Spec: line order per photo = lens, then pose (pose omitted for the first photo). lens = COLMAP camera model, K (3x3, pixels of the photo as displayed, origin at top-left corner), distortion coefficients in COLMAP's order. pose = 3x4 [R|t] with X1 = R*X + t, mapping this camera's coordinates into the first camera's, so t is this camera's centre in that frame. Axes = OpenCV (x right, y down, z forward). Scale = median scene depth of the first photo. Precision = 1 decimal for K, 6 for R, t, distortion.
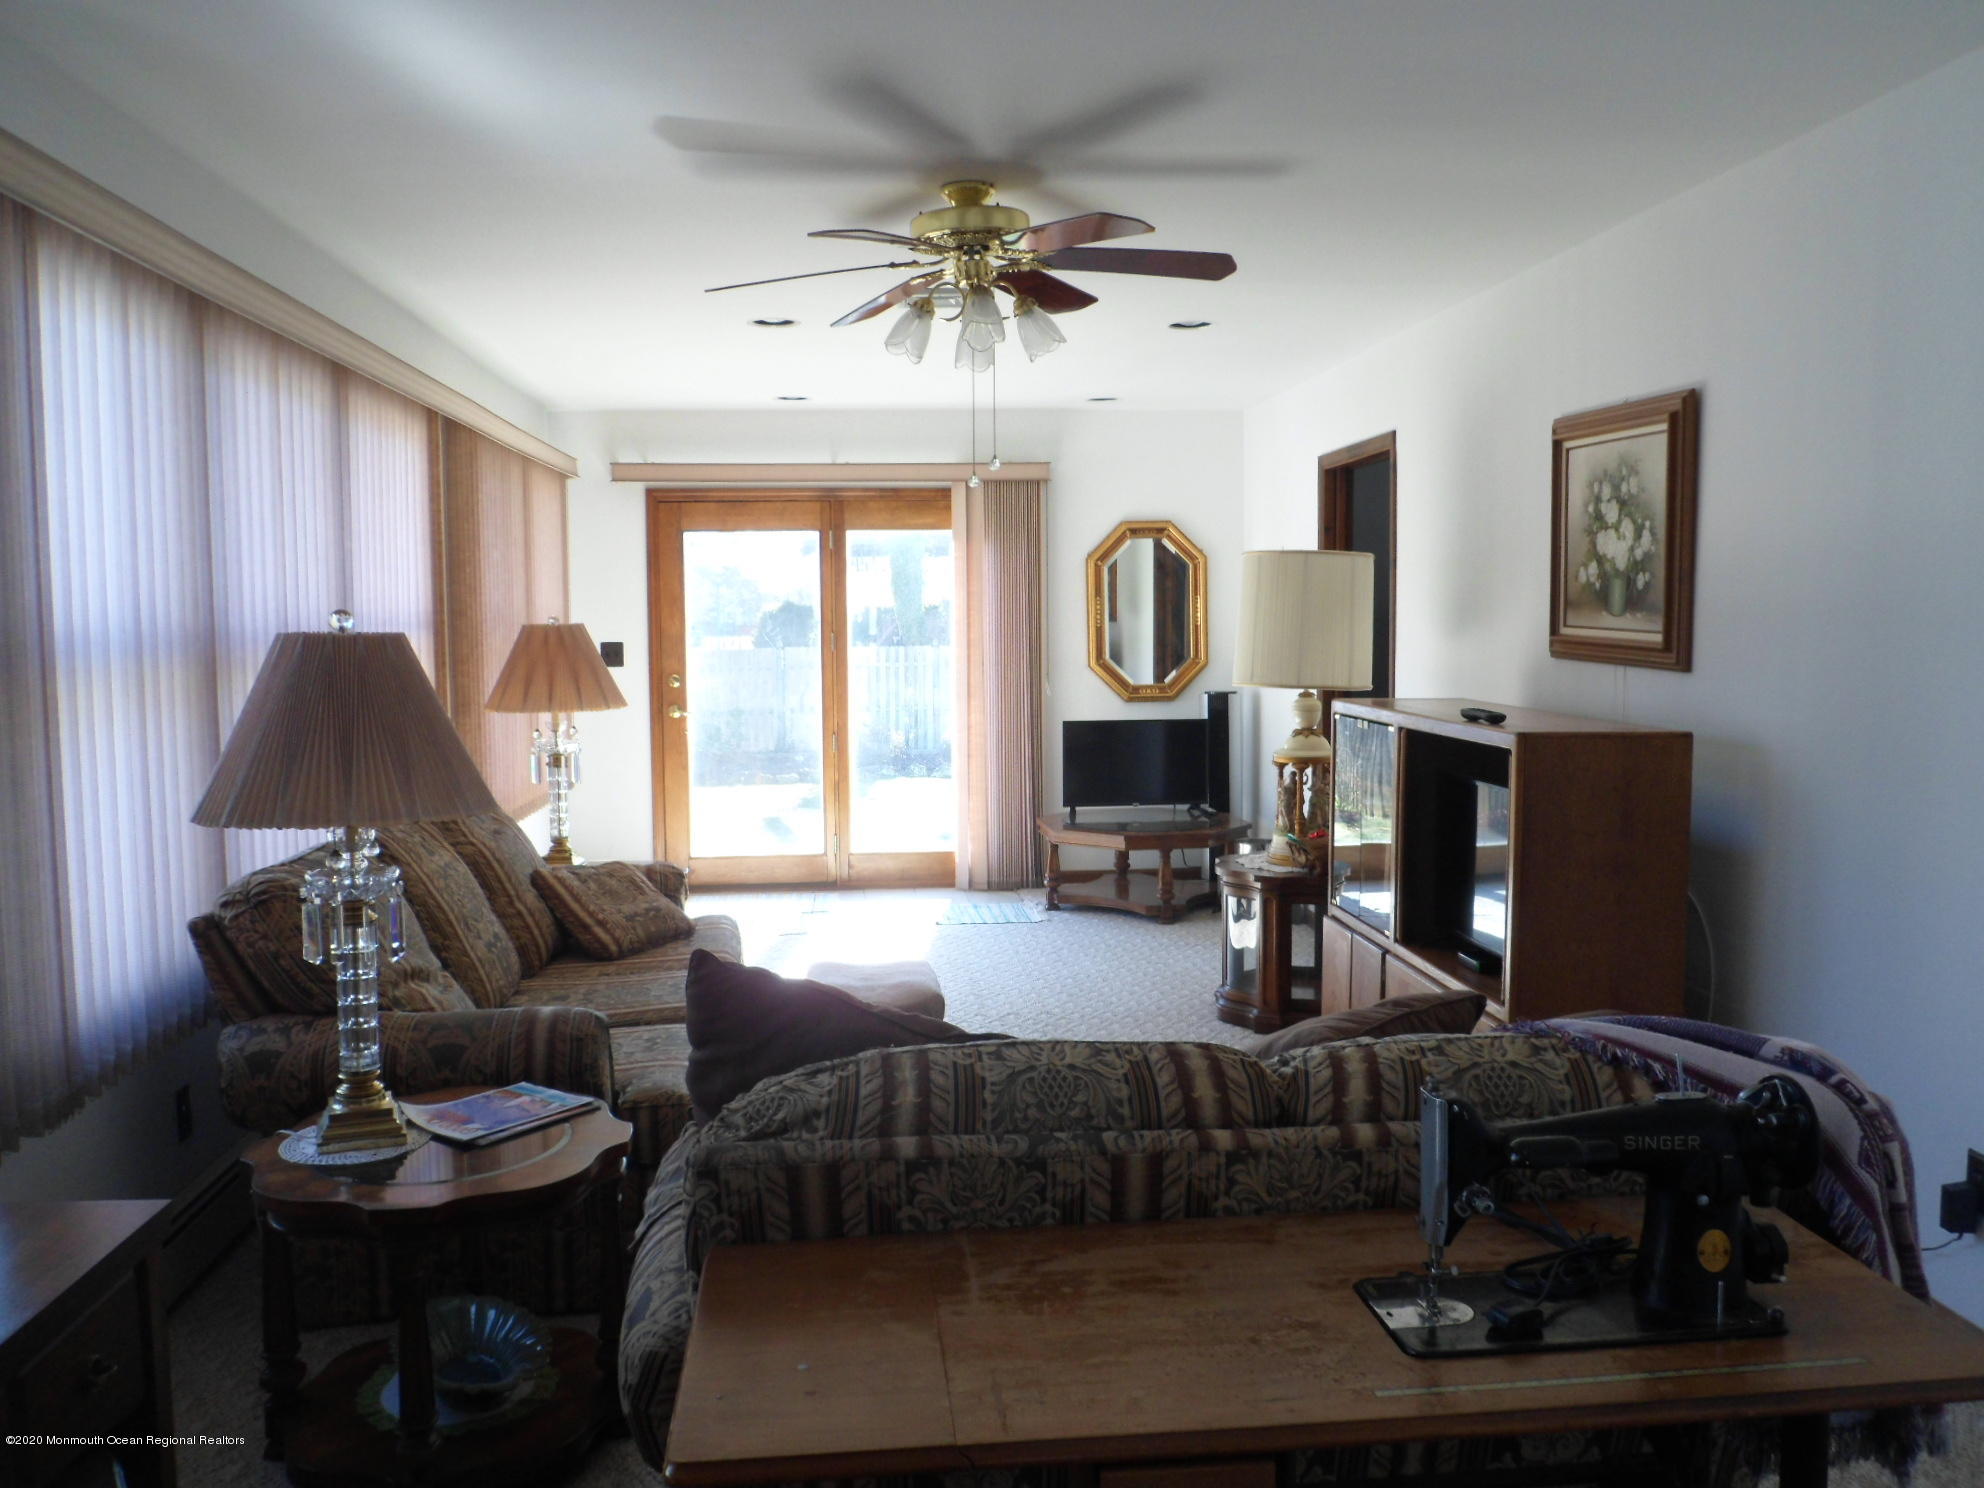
lens RADIAL K [[1655.8, 0, 991.8], [0, 1655.8, 742.0], [0, 0, 1]] dist [-0.033874, 0.000691]
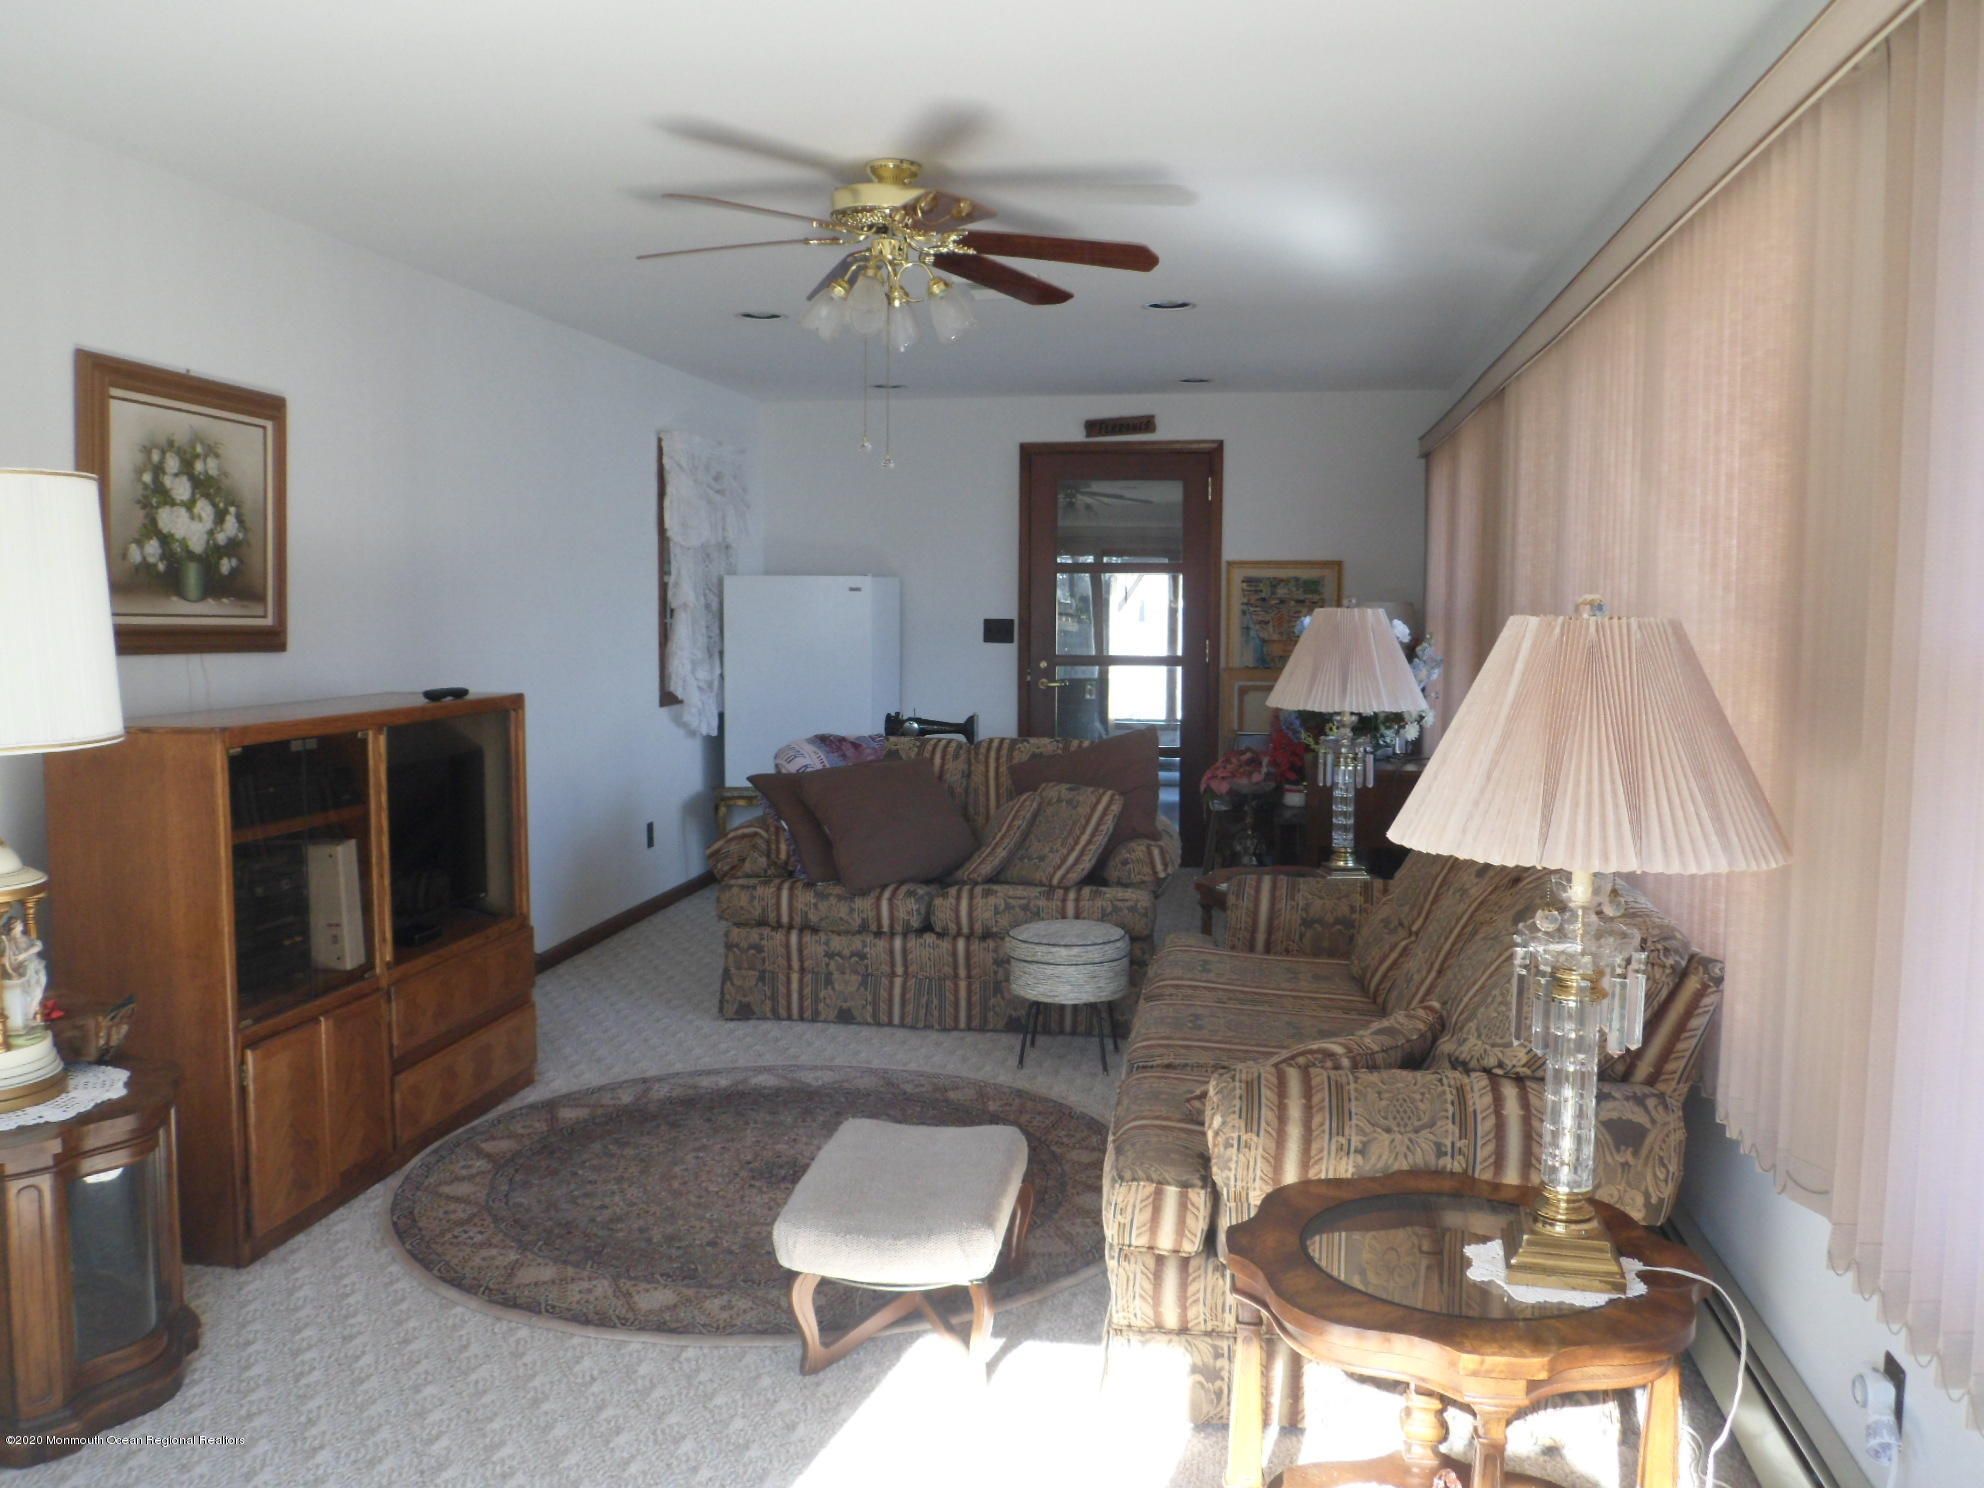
lens RADIAL K [[1655.8, 0, 990.0], [0, 1655.8, 744.2], [0, 0, 1]] dist [-0.033874, 0.000691]
pose [[-0.966012, -0.024108, 0.257372, -0.301425], [0.018253, 0.986795, 0.160943, -0.140270], [-0.257854, 0.160171, -0.952815, 1.806597]]
